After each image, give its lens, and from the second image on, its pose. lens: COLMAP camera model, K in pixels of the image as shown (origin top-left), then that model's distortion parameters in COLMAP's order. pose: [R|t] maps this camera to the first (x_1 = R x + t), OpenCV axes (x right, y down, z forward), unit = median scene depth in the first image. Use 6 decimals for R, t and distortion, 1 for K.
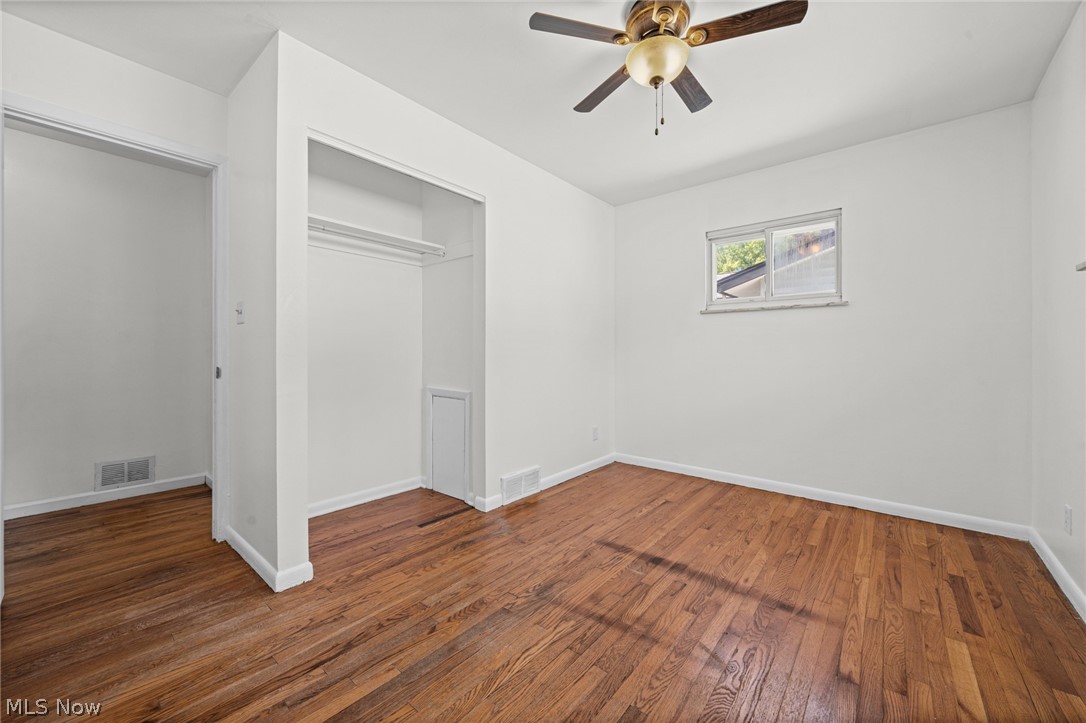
lens RADIAL K [[415.4, 0, 538.7], [0, 415.4, 355.6], [0, 0, 1]] dist [0.002073, -0.000136]
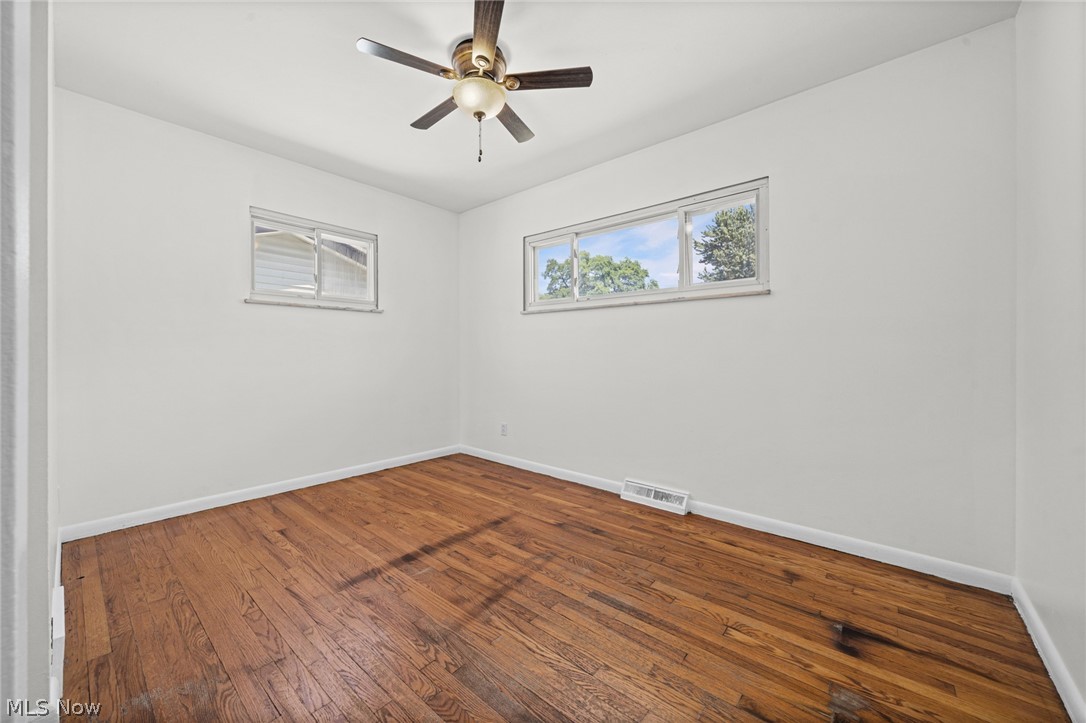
lens RADIAL K [[415.4, 0, 538.7], [0, 415.4, 355.6], [0, 0, 1]] dist [0.002073, -0.000136]
pose [[0.003850, -0.010561, 0.999937, -0.728948], [0.000488, 0.999944, 0.010559, -0.006023], [-0.999992, 0.000447, 0.003855, 0.697291]]
